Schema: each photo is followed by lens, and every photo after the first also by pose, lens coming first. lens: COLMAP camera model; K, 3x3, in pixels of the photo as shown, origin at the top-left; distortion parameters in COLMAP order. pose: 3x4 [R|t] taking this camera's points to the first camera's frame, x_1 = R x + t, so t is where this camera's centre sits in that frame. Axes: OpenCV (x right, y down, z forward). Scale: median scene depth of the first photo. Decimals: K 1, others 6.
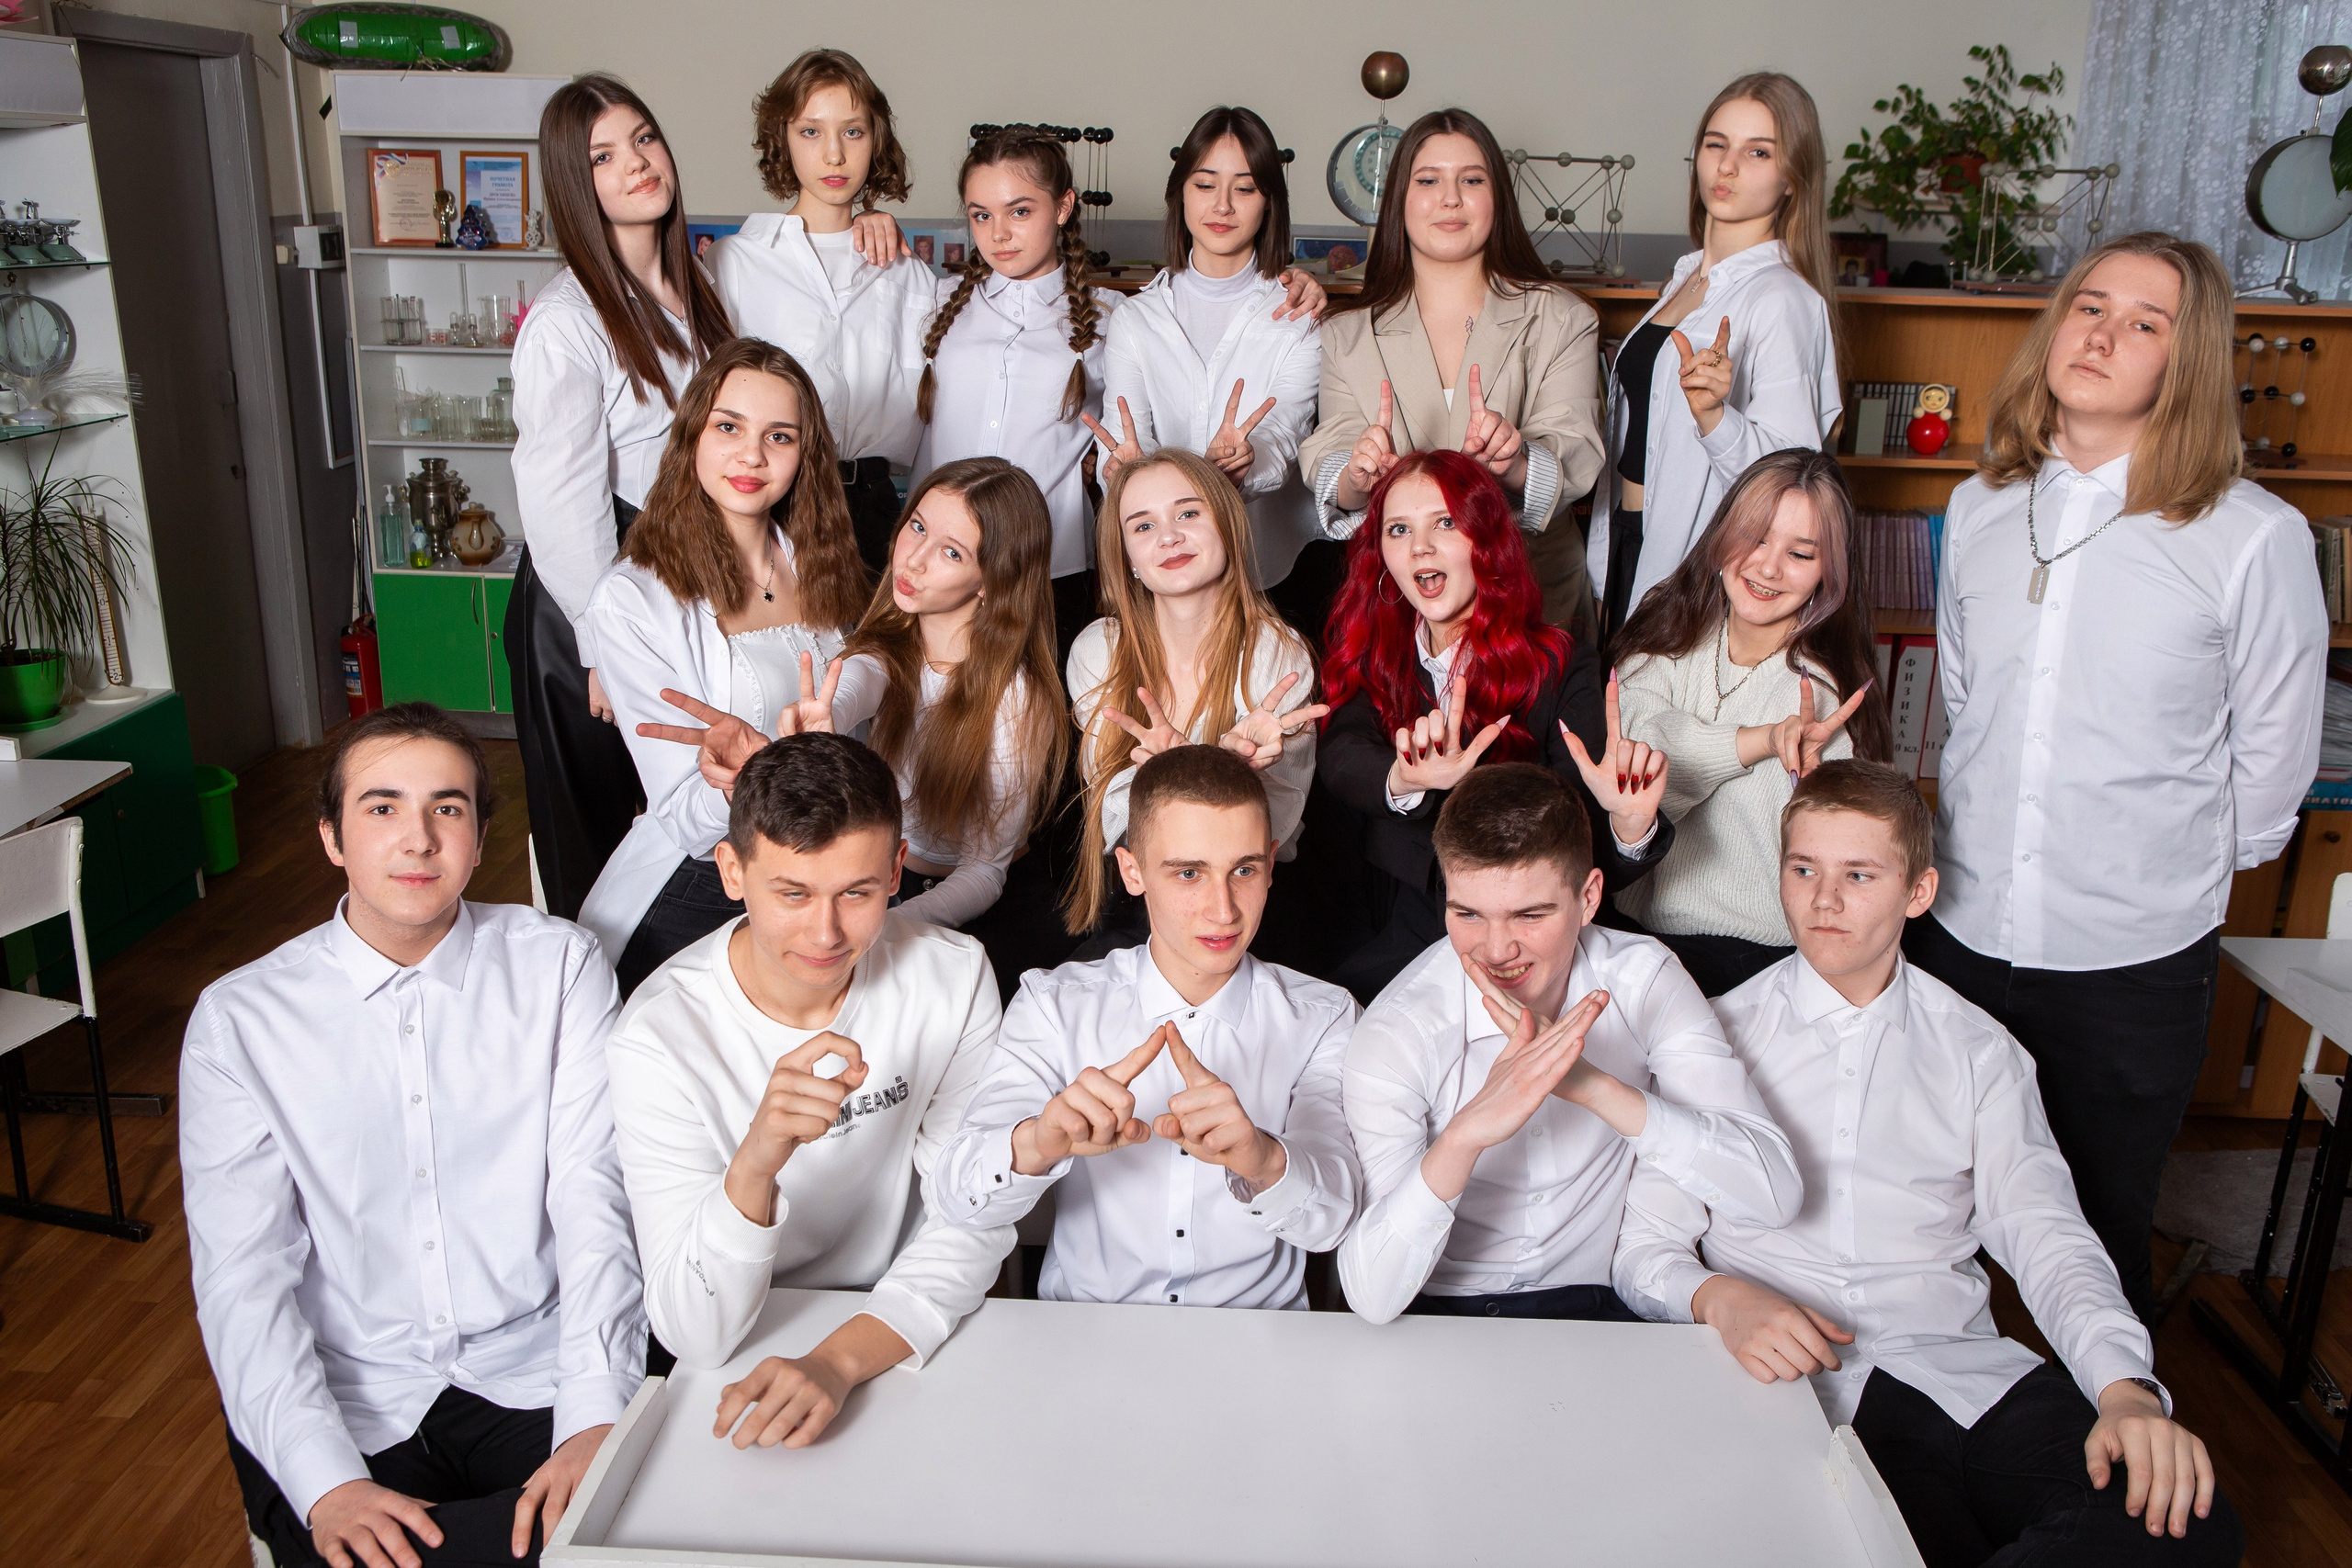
lens RADIAL K [[1939.3, 0, 1176.0], [0, 1939.3, 784.0], [0, 0, 1]] dist [-0.091866, 0.092270]
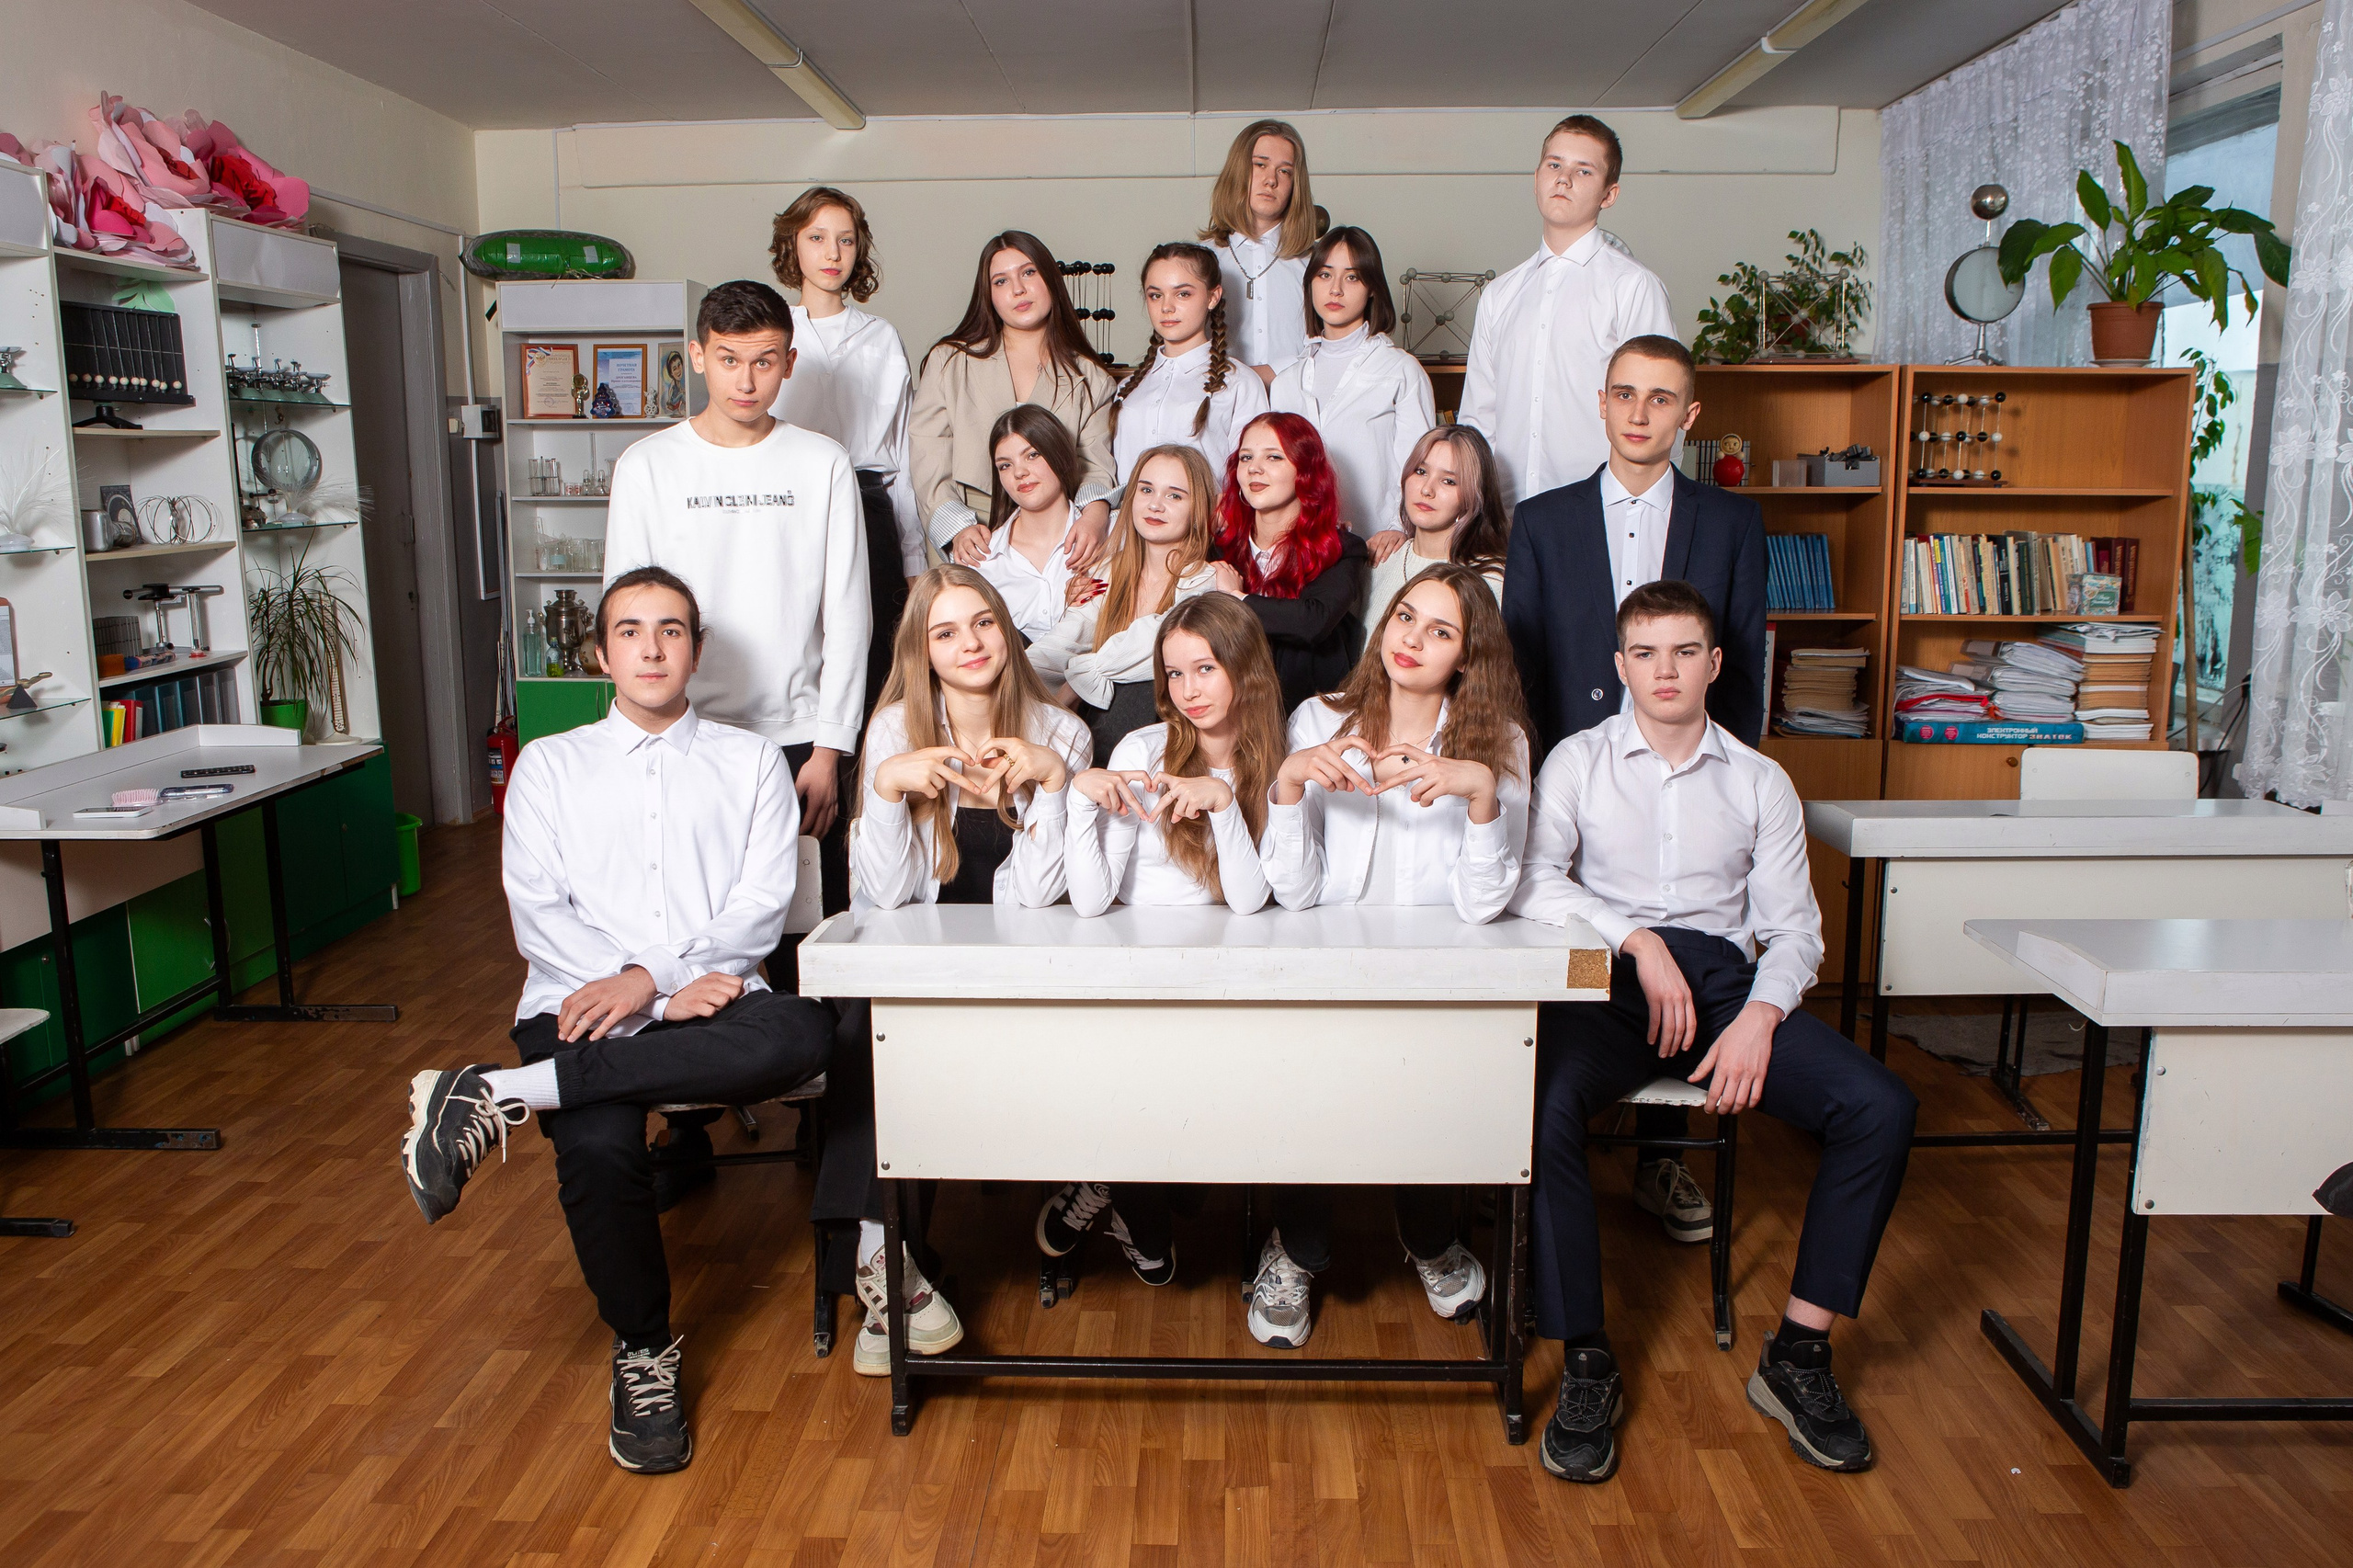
lens RADIAL K [[1826.4, 0, 1176.5], [0, 1826.4, 784.0], [0, 0, 1]] dist [-0.122048, 0.098431]
pose [[0.999689, -0.024866, -0.002113, 0.003481], [0.024441, 0.992649, -0.118535, 0.124223], [0.005045, 0.118446, 0.992948, -0.161442]]
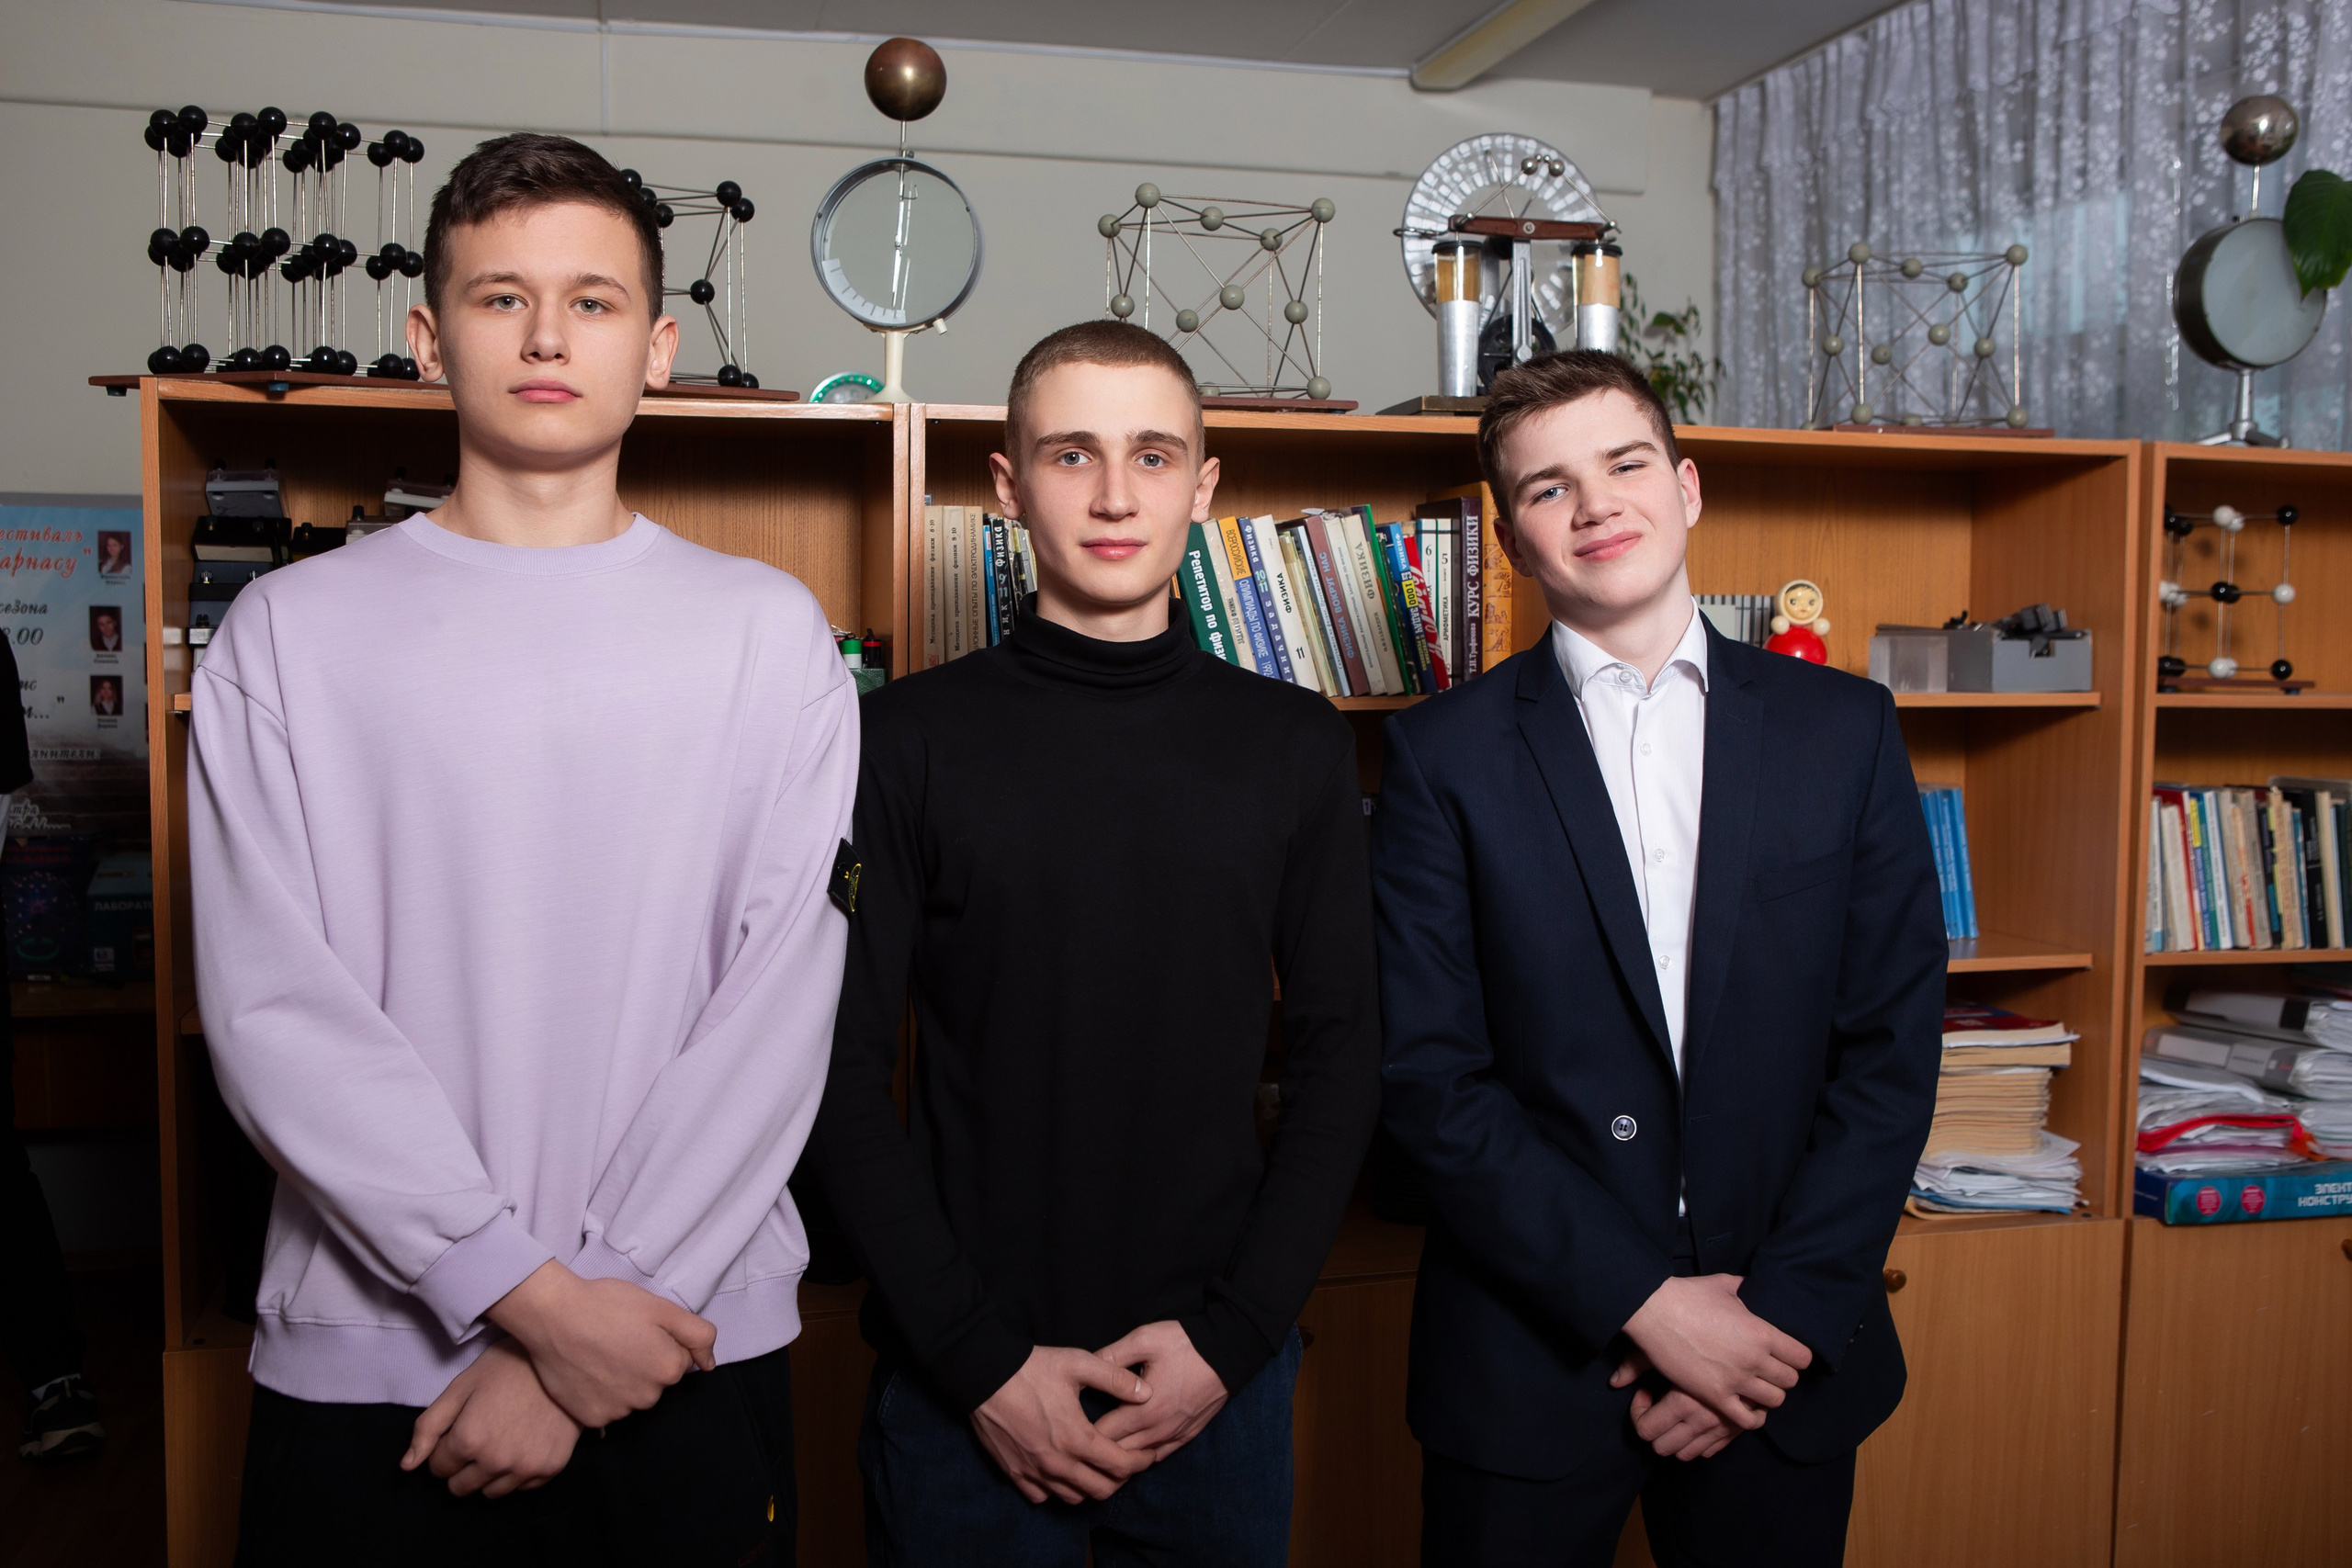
lens RADIAL K [[2189.3, 0, 1176.0], [0, 2189.3, 784.0], [0, 0, 1]] dist [-0.112489, 0.146552]
pose [[0.962127, -0.027517, 0.271208, 0.001873], [0.087740, 0.973209, -0.212522, -0.006760], [-0.258094, 0.228269, 0.938765, 0.280759]]
